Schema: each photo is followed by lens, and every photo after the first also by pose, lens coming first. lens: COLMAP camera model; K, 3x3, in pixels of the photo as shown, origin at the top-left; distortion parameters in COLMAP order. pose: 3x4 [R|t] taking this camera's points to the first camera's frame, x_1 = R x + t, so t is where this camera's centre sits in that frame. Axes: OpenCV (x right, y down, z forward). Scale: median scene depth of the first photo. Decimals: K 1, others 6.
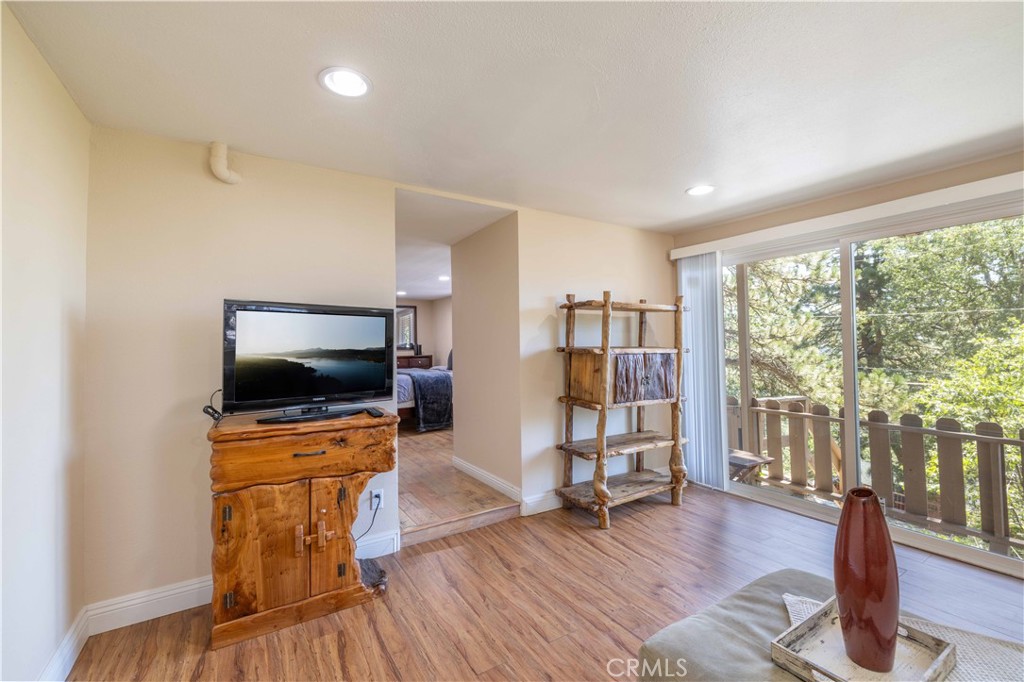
lens RADIAL K [[436.6, 0, 513.7], [0, 436.6, 336.1], [0, 0, 1]] dist [-0.001557, -0.000053]
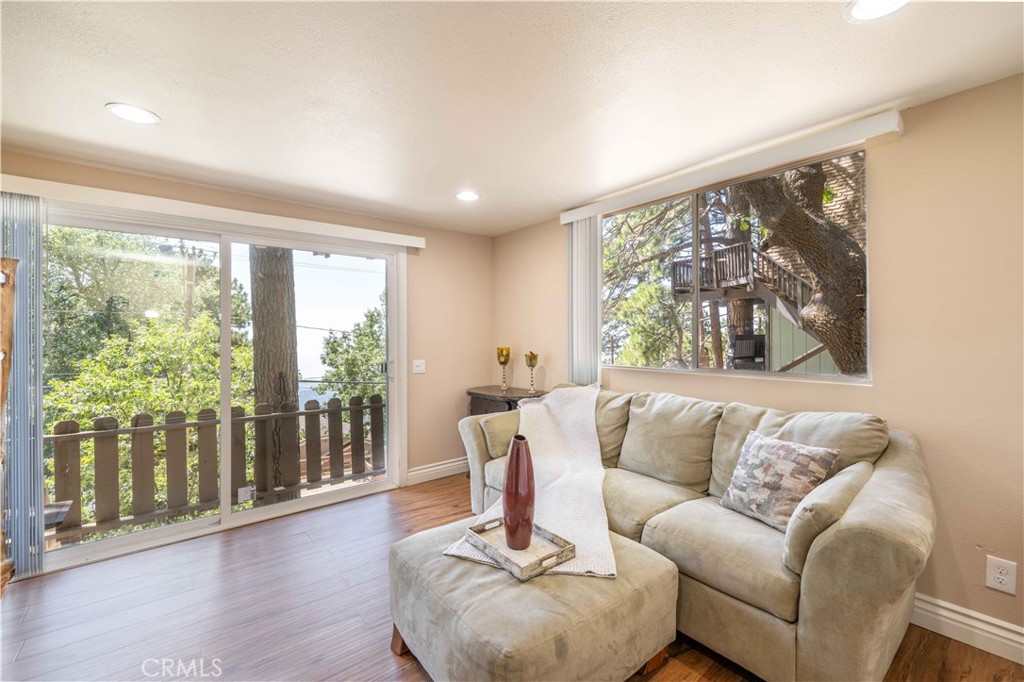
lens RADIAL K [[436.6, 0, 513.7], [0, 436.6, 336.1], [0, 0, 1]] dist [-0.001557, -0.000053]
pose [[-0.103114, 0.018059, 0.994506, -0.232157], [-0.018062, 0.999636, -0.020025, 0.008396], [-0.994506, -0.020027, -0.102750, 0.374162]]
